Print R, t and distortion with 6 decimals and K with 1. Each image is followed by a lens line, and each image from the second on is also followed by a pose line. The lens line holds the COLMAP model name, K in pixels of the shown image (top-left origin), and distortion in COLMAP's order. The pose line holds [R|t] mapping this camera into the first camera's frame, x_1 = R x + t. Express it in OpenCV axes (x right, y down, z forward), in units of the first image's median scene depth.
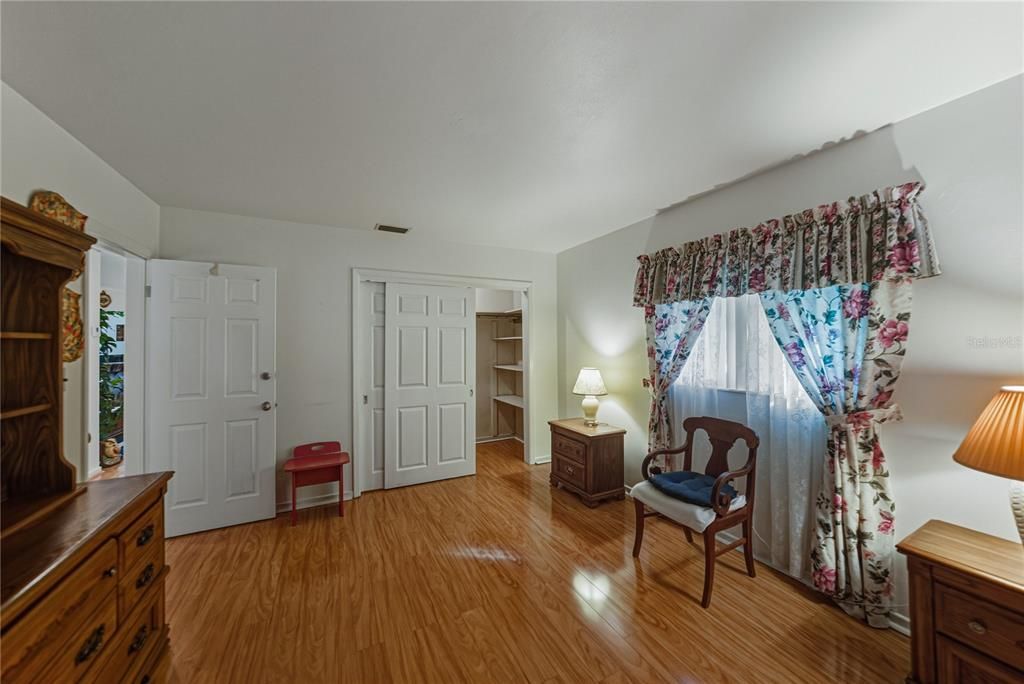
lens RADIAL K [[362.0, 0, 517.6], [0, 362.0, 333.5], [0, 0, 1]] dist [-0.015905, 0.000069]
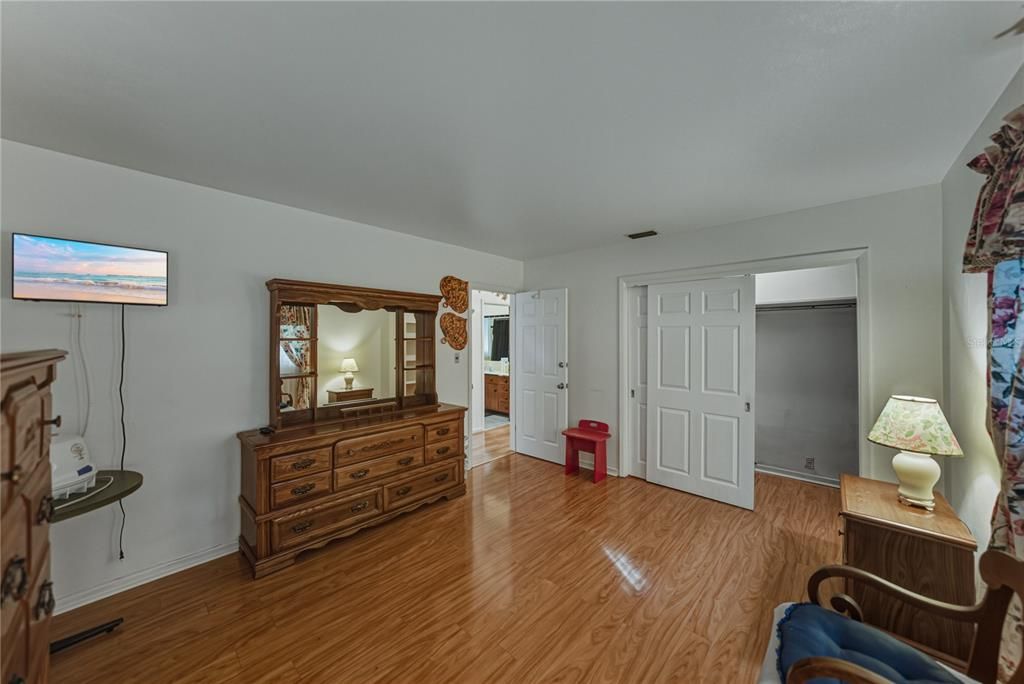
lens RADIAL K [[362.0, 0, 517.6], [0, 362.0, 333.5], [0, 0, 1]] dist [-0.015905, 0.000069]
pose [[0.341272, -0.005073, -0.939951, 0.523191], [0.019792, 0.999803, 0.001790, -0.011006], [0.939756, -0.019214, 0.341305, 0.302953]]
